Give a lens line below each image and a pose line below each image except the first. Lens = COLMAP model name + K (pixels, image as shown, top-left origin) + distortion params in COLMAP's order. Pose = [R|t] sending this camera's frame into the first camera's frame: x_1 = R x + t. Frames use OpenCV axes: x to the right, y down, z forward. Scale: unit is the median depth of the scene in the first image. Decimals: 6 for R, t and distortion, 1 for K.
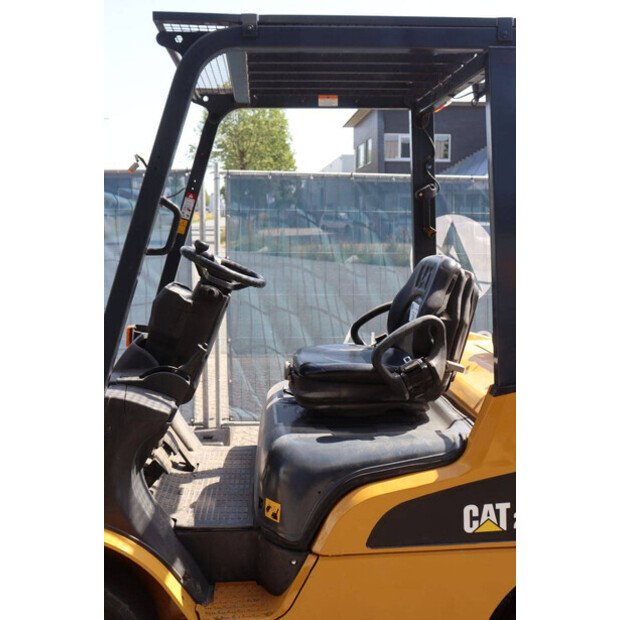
lens RADIAL K [[615.1, 0, 298.6], [0, 615.1, 297.7], [0, 0, 1]] dist [-0.050320, 0.000000]
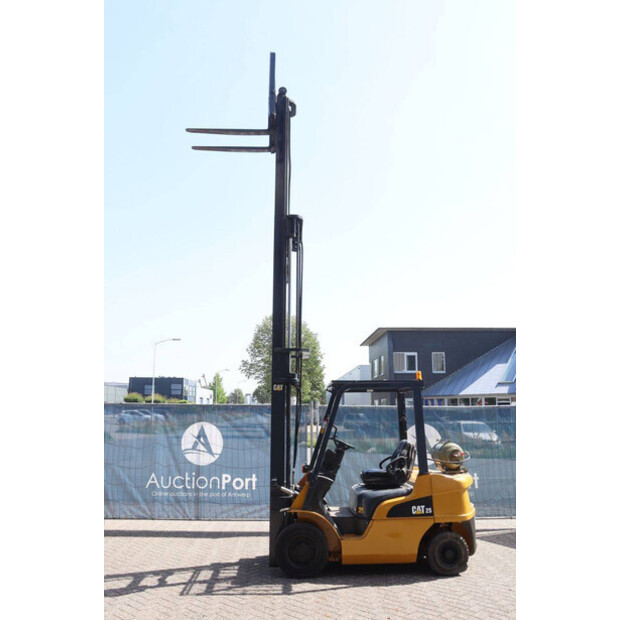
lens RADIAL K [[507.8, 0, 305.8], [0, 507.8, 313.4], [0, 0, 1]] dist [-0.142018, 0.121355]
pose [[0.999314, -0.005057, -0.036678, -0.231750], [-0.007190, 0.945261, -0.326237, 0.193092], [0.036320, 0.326277, 0.944576, -2.013784]]
